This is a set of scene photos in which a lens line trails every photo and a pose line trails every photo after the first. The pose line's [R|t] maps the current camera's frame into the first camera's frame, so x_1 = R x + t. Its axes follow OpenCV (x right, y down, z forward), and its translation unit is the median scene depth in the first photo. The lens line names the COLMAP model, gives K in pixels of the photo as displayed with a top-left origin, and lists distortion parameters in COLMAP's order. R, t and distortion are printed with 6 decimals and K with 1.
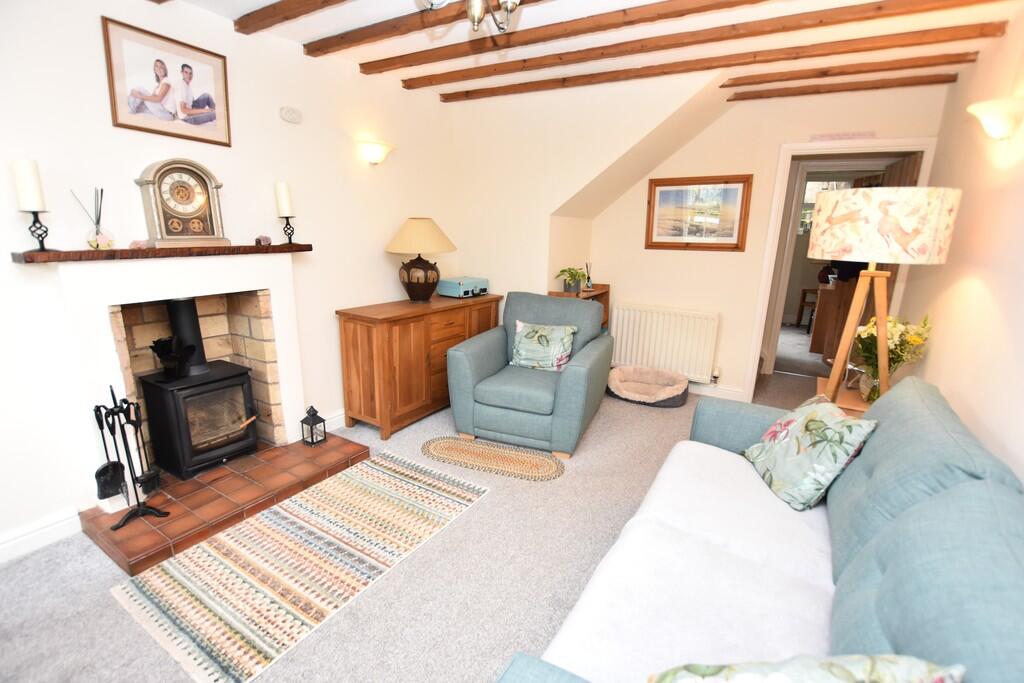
lens RADIAL K [[482.0, 0, 512.0], [0, 482.0, 341.5], [0, 0, 1]] dist [-0.003338, -0.000593]
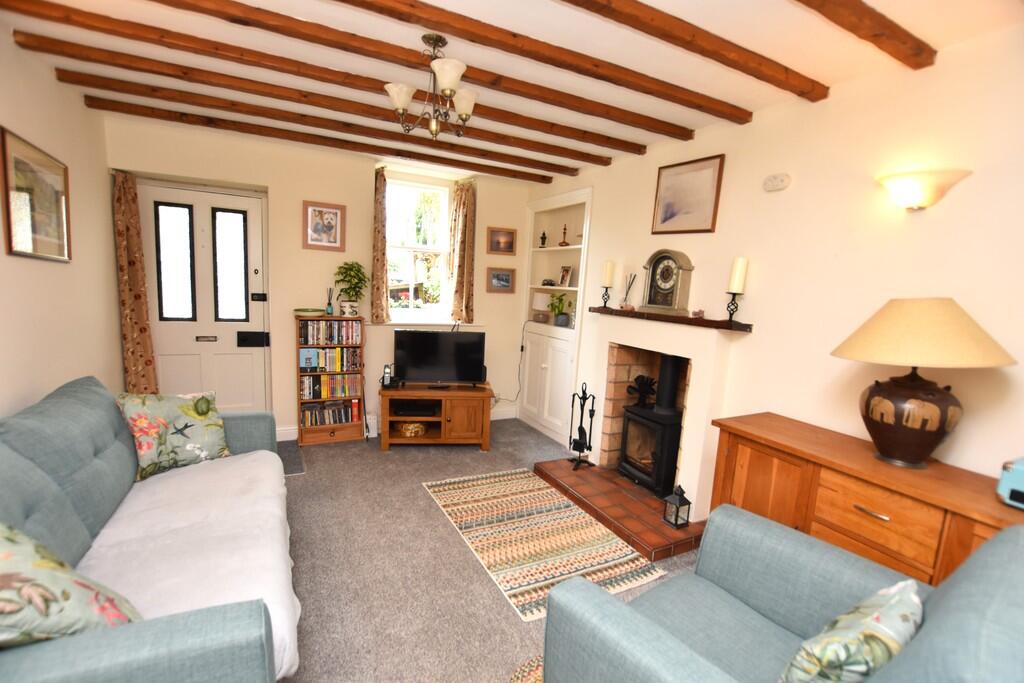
lens RADIAL K [[462.5, 0, 512.0], [0, 462.5, 341.5], [0, 0, 1]] dist [-0.000299, -0.000108]
pose [[-0.506900, 0.056800, -0.860132, 0.611716], [-0.269380, 0.937414, 0.220657, -0.287026], [0.818833, 0.343553, -0.459874, 1.242024]]
